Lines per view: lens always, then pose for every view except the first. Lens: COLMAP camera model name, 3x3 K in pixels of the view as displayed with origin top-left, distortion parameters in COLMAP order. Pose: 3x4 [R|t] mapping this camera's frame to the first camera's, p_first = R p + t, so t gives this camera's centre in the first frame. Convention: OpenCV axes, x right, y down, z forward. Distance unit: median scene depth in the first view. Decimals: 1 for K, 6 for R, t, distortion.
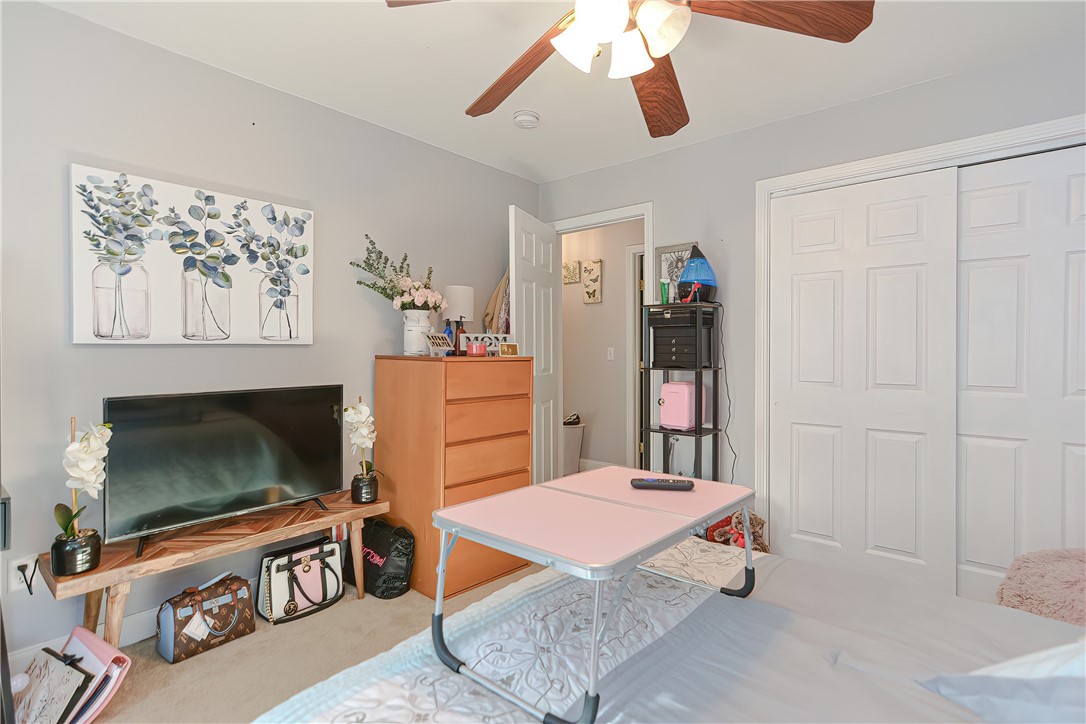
lens RADIAL K [[538.2, 0, 544.2], [0, 538.2, 354.0], [0, 0, 1]] dist [0.016098, 0.002085]
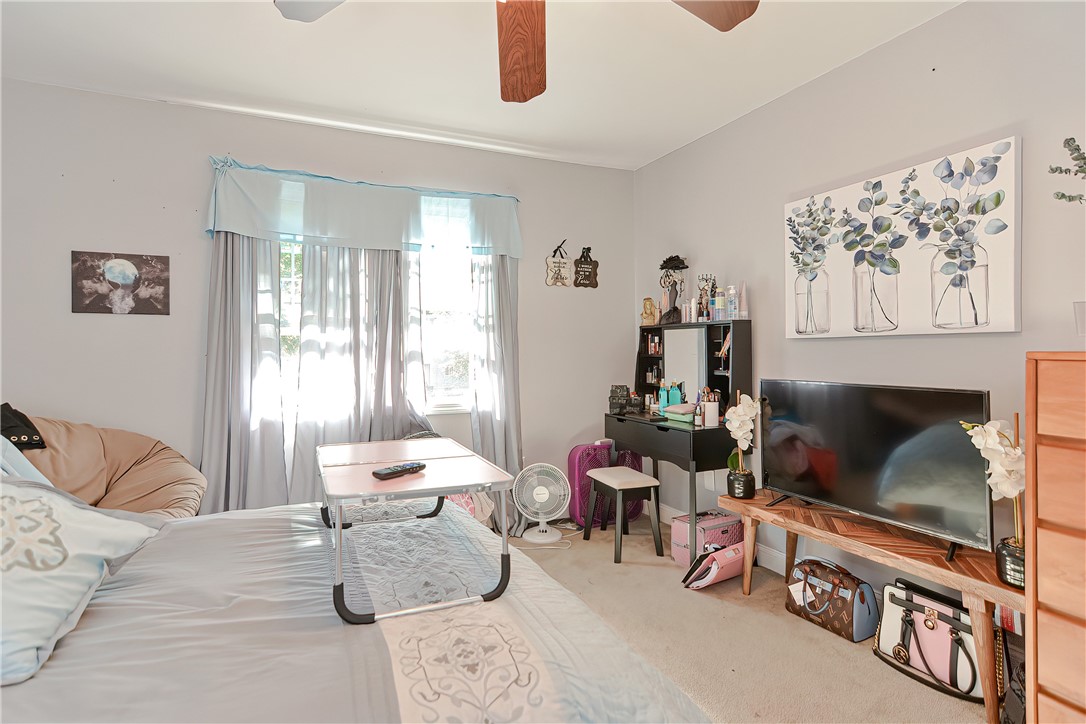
lens RADIAL K [[538.2, 0, 539.6], [0, 538.2, 355.2], [0, 0, 1]] dist [0.016098, 0.002085]
pose [[-0.394501, 0.010878, -0.918831, 0.502946], [-0.000910, 0.999925, 0.012229, 0.004975], [0.918895, 0.005660, -0.394461, 0.818500]]
